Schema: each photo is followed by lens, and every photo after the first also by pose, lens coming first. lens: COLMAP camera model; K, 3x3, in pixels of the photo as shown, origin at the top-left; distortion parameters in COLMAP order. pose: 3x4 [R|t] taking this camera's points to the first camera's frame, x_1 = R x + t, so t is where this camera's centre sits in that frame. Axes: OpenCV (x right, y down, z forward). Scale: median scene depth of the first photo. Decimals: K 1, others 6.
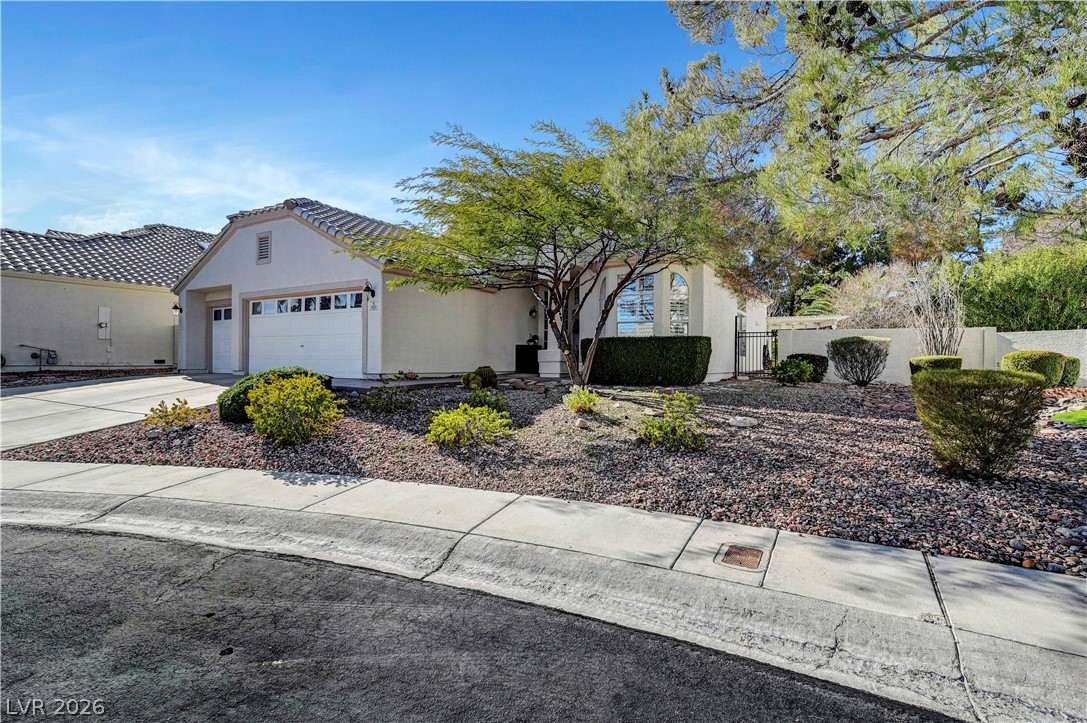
lens RADIAL K [[517.9, 0, 543.5], [0, 517.9, 361.5], [0, 0, 1]] dist [0.000154, 0.000183]
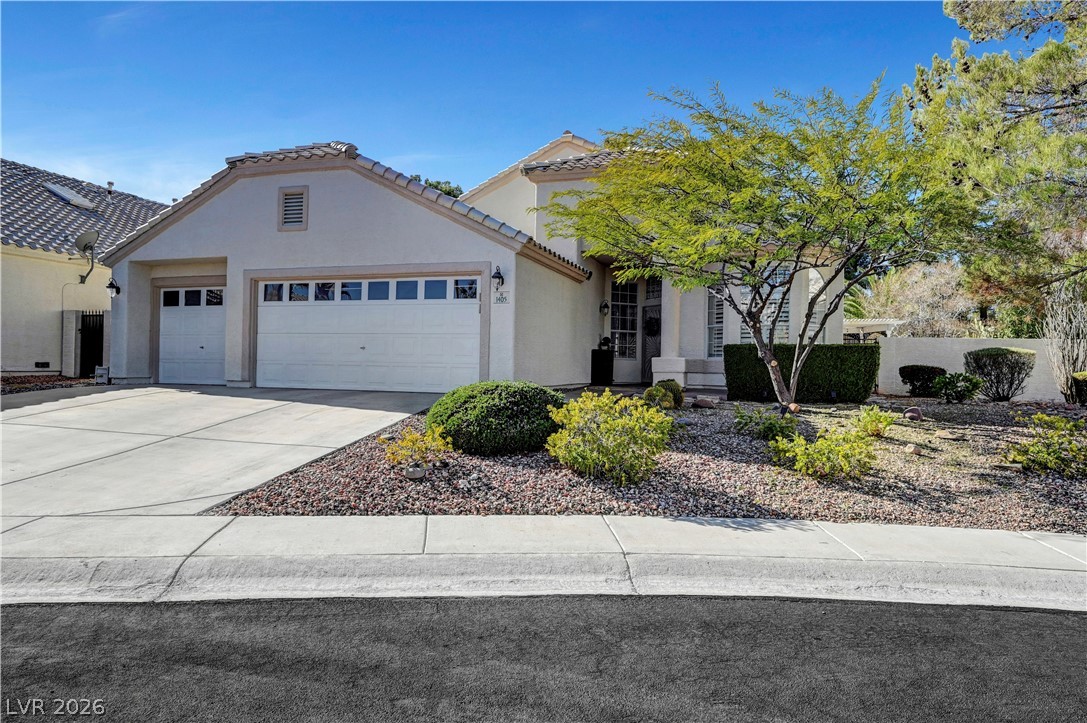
lens RADIAL K [[678.9, 0, 543.5], [0, 678.9, 361.5], [0, 0, 1]] dist [-0.004478, -0.001054]
pose [[0.973400, 0.011991, 0.228799, -0.407001], [-0.010633, 0.999918, -0.007167, -0.006070], [-0.228866, 0.004544, 0.973447, 0.017028]]
